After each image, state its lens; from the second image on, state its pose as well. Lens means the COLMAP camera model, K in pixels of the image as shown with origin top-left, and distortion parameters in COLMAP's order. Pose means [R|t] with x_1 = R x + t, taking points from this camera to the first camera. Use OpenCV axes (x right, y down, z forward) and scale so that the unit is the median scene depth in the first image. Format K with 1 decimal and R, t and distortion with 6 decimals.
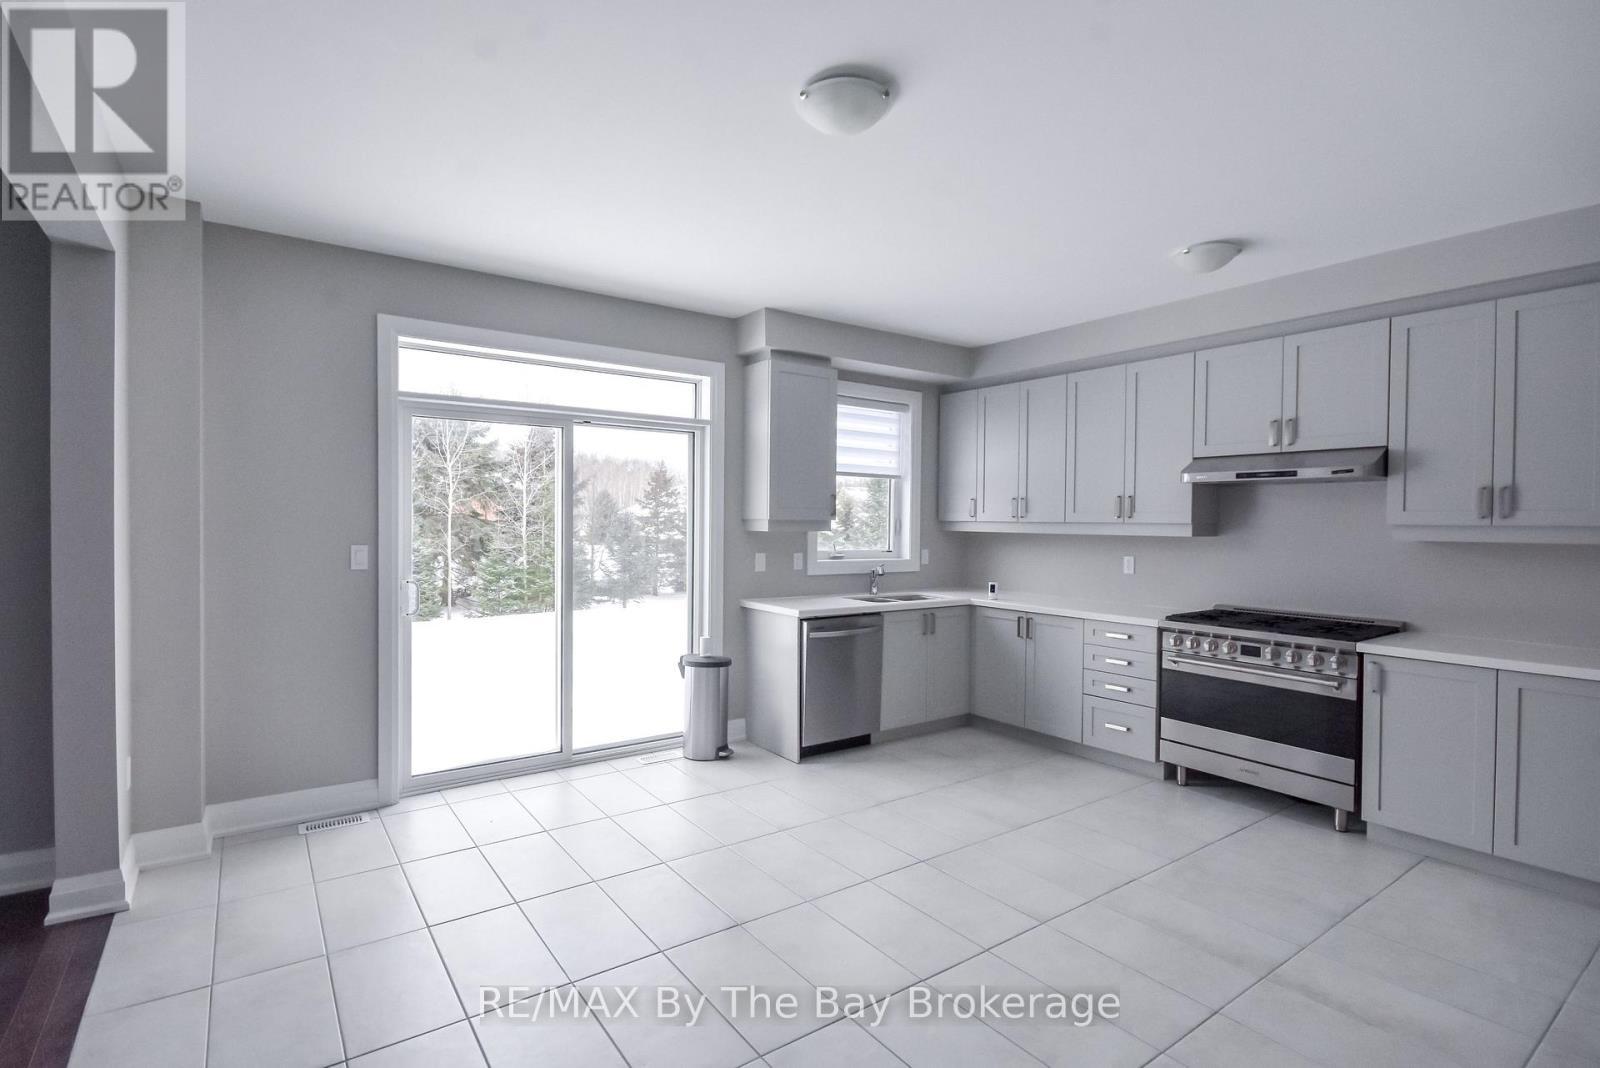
lens RADIAL K [[767.6, 0, 801.5], [0, 767.6, 529.2], [0, 0, 1]] dist [0.004662, -0.000487]
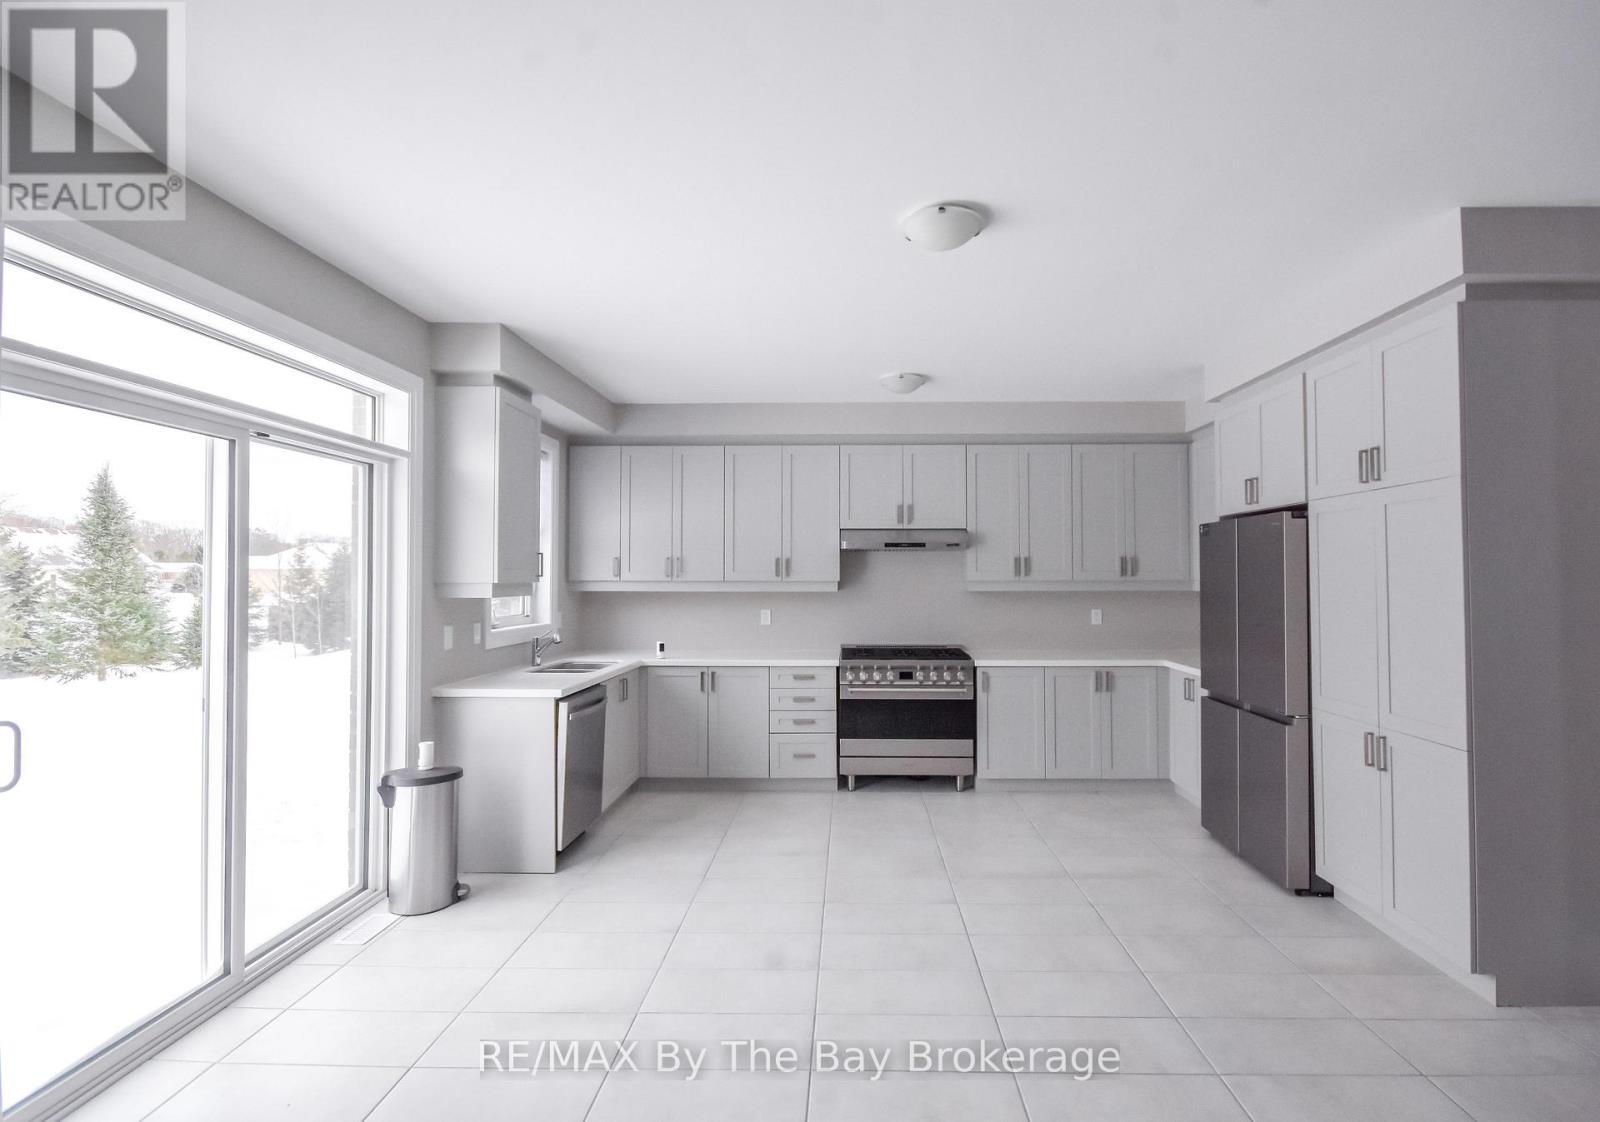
lens RADIAL K [[779.2, 0, 838.4], [0, 779.2, 559.6], [0, 0, 1]] dist [0.000379, 0.000367]
pose [[0.601209, 0.007900, 0.799053, -0.501609], [0.014894, 0.999667, -0.021090, -0.015450], [-0.798953, 0.024581, 0.600891, 0.229067]]
